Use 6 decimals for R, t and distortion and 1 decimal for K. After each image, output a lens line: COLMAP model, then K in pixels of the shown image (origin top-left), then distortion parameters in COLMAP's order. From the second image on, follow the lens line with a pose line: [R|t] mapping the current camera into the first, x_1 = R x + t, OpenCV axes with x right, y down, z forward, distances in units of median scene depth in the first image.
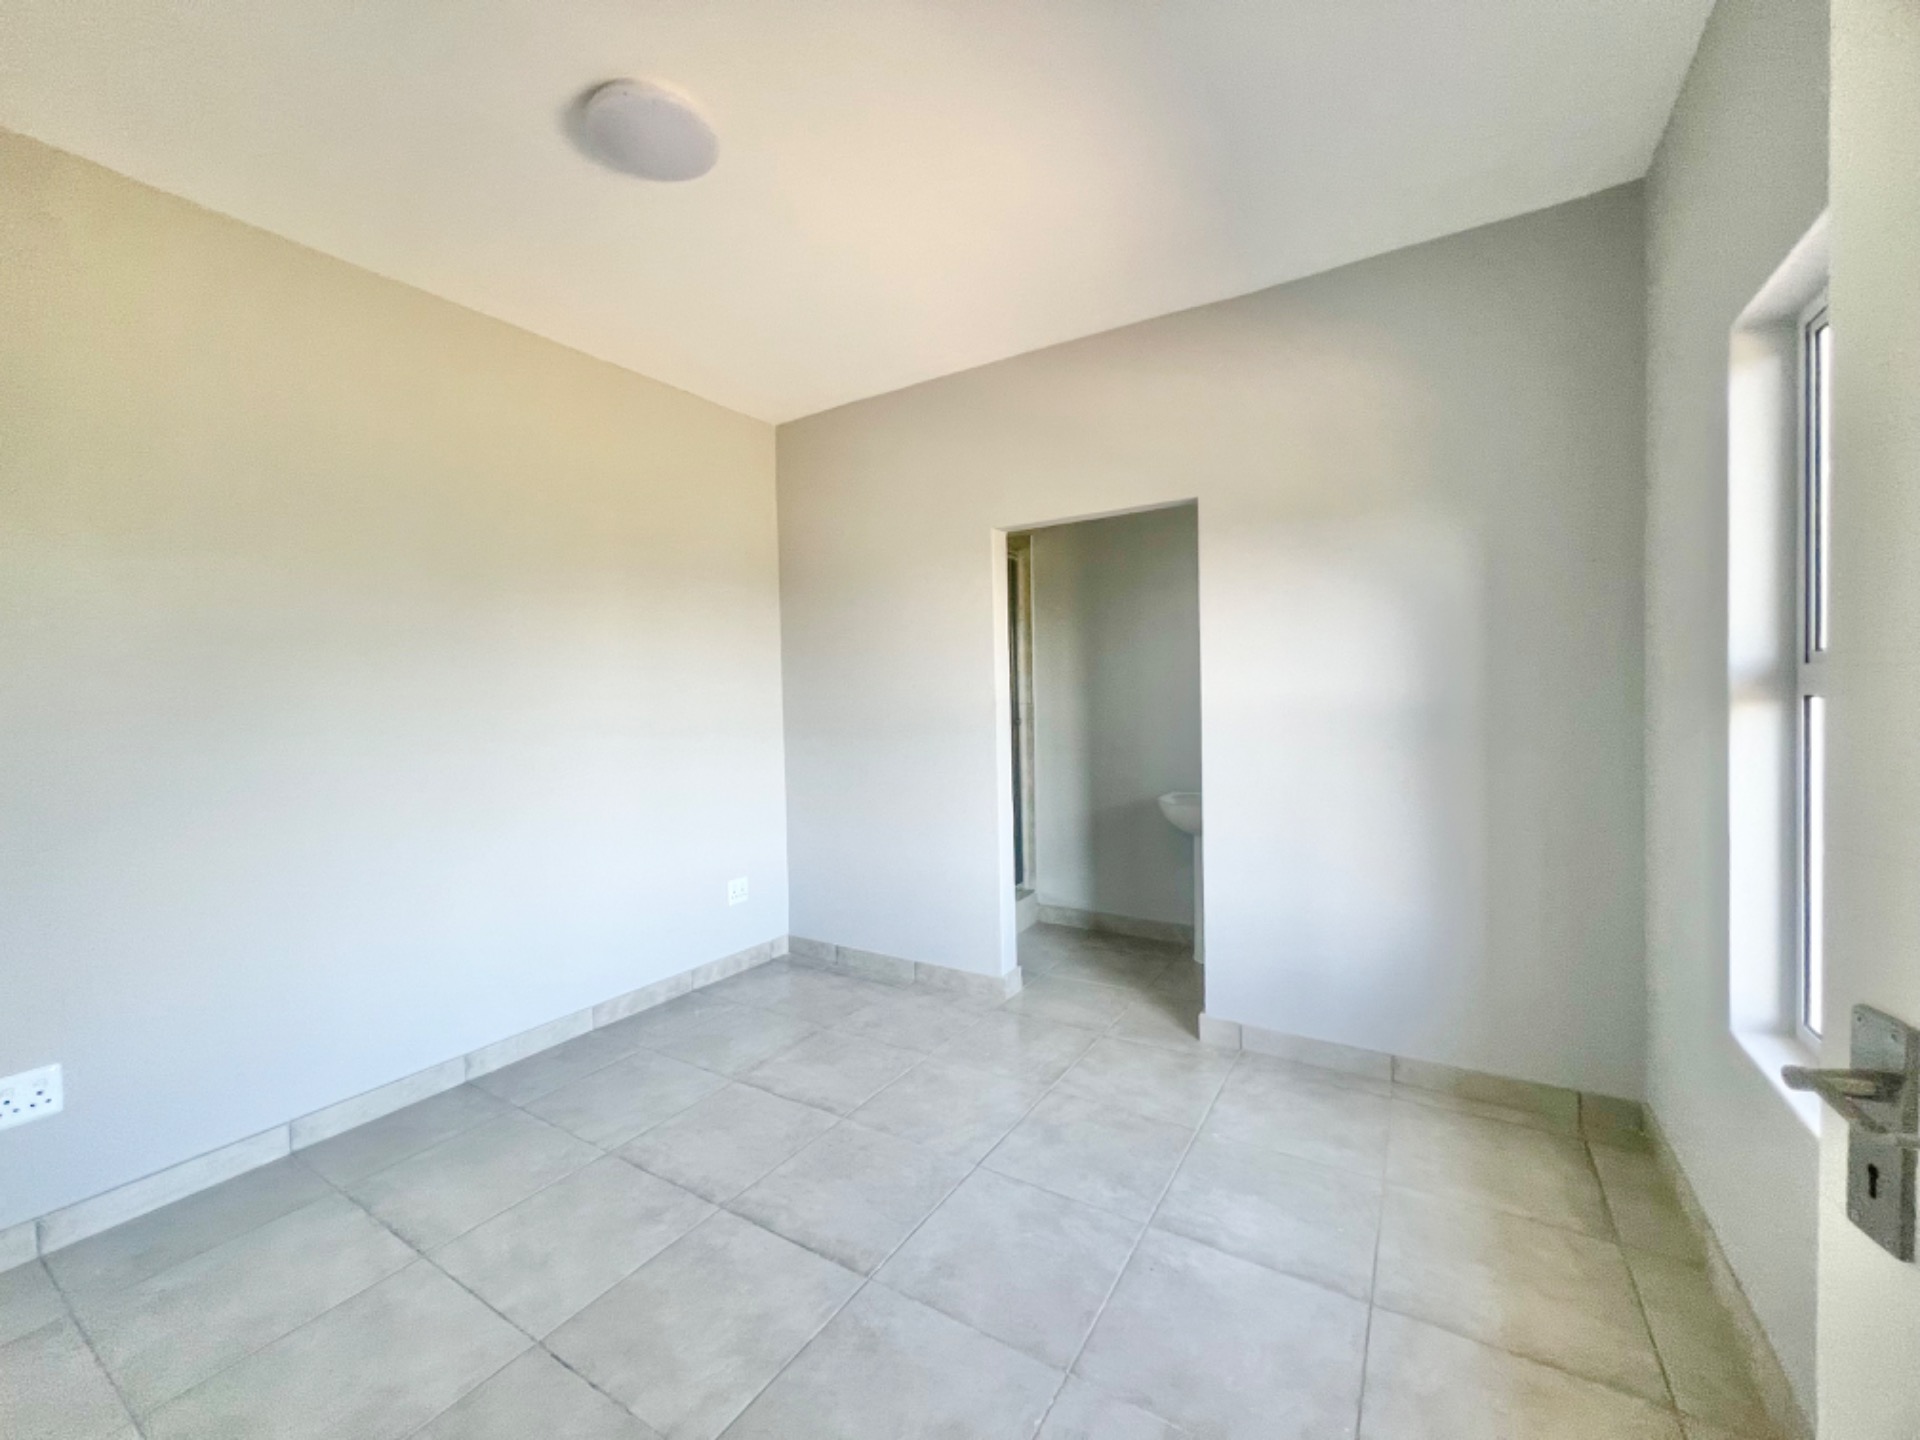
lens RADIAL K [[774.6, 0, 955.2], [0, 774.6, 713.3], [0, 0, 1]] dist [-0.001986, 0.000045]
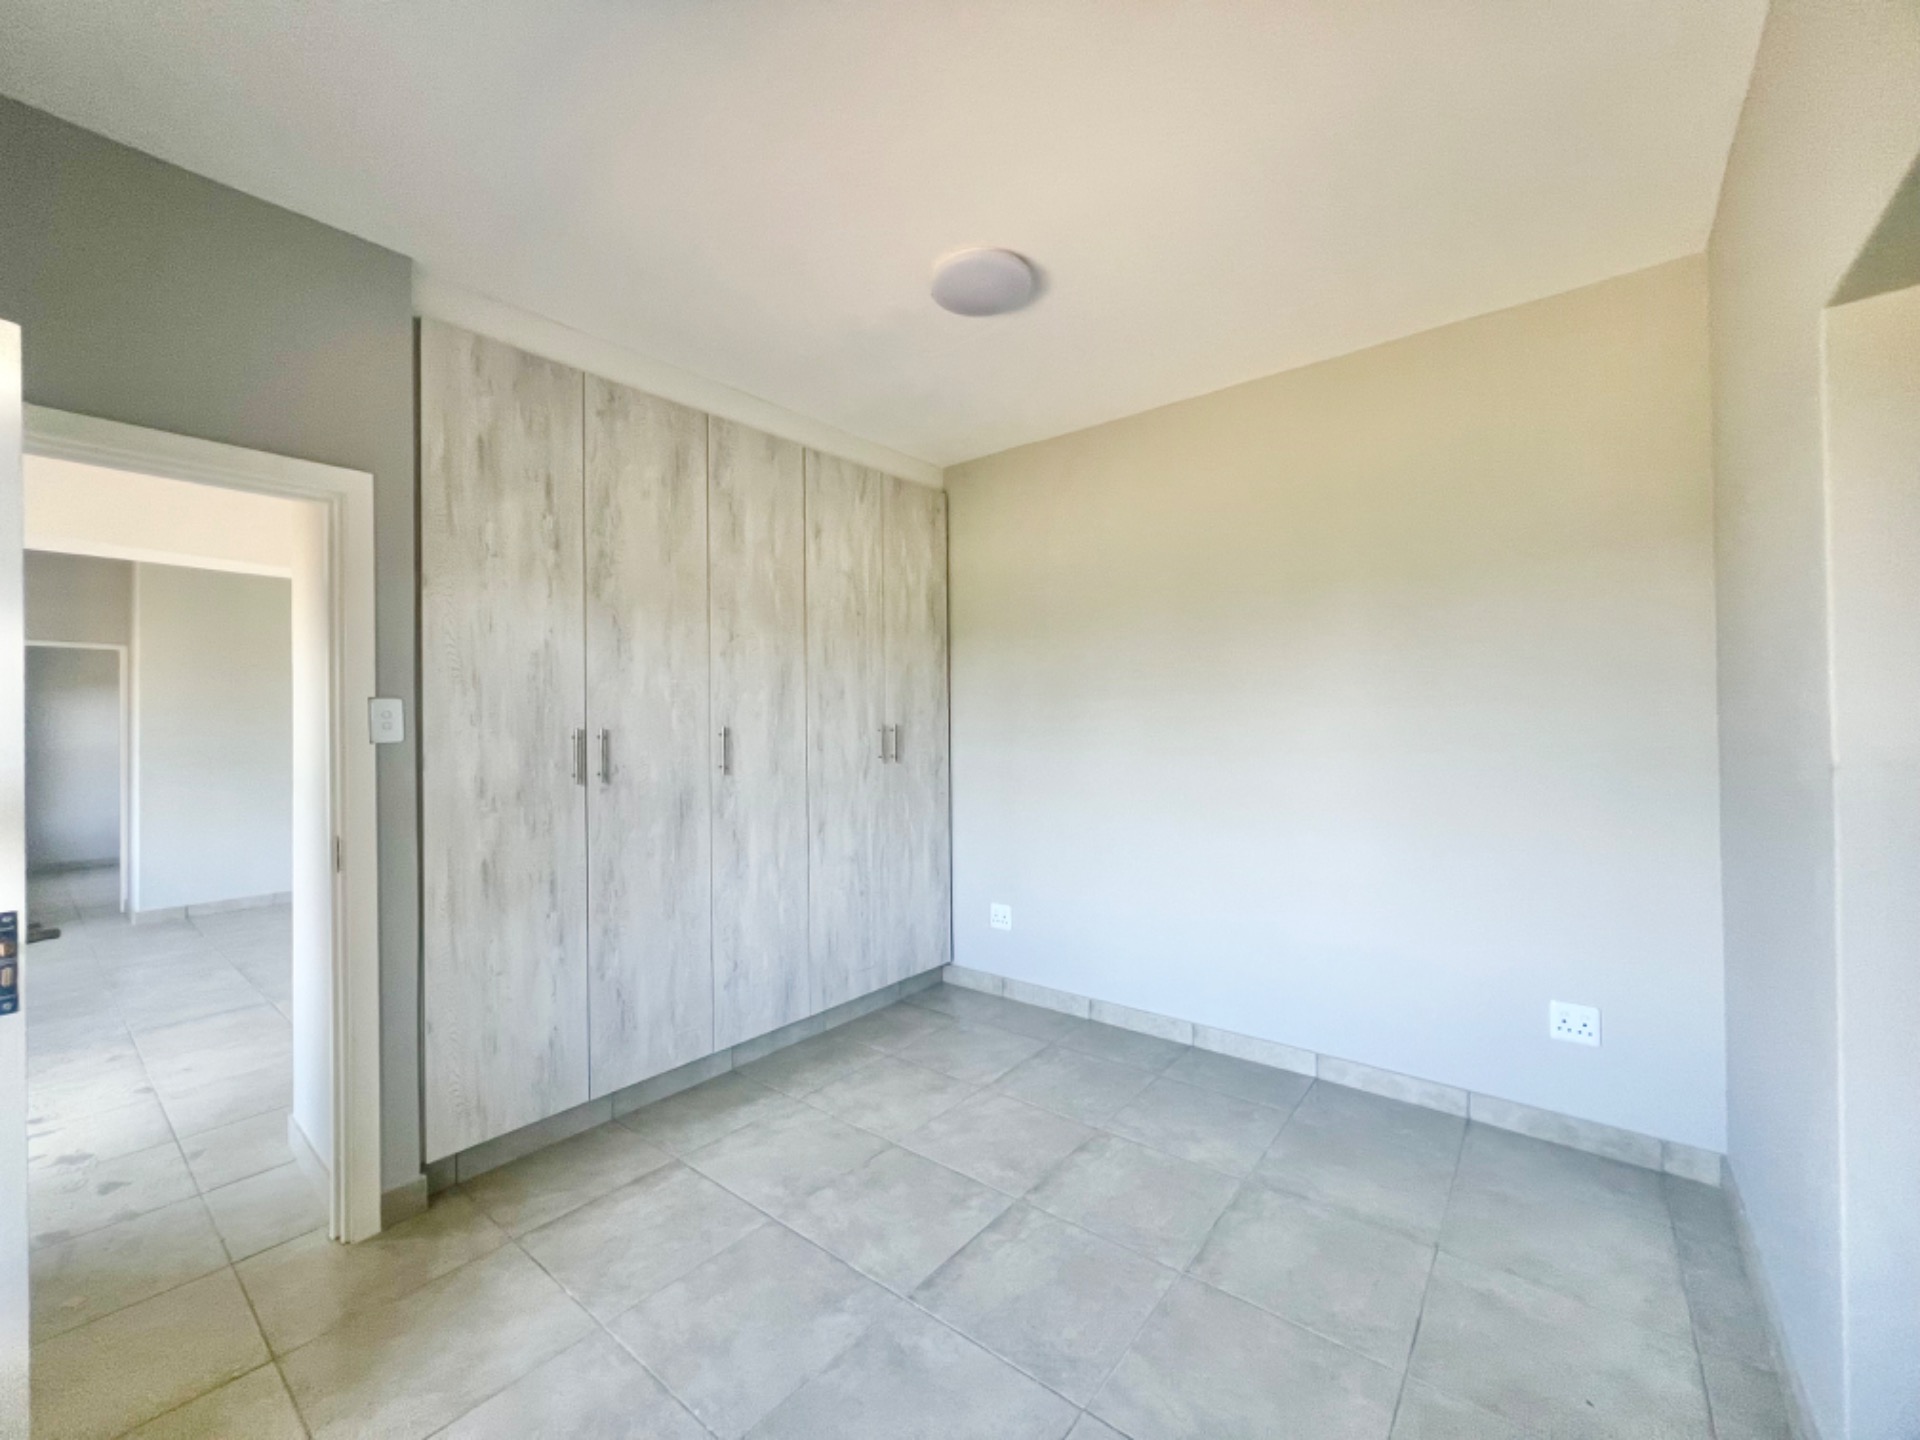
lens RADIAL K [[774.6, 0, 955.2], [0, 774.6, 713.3], [0, 0, 1]] dist [-0.001986, 0.000045]
pose [[-0.120196, 0.017152, -0.992602, 0.592336], [-0.005336, 0.999825, 0.017923, -0.058463], [0.992736, 0.007450, -0.120084, 0.768391]]
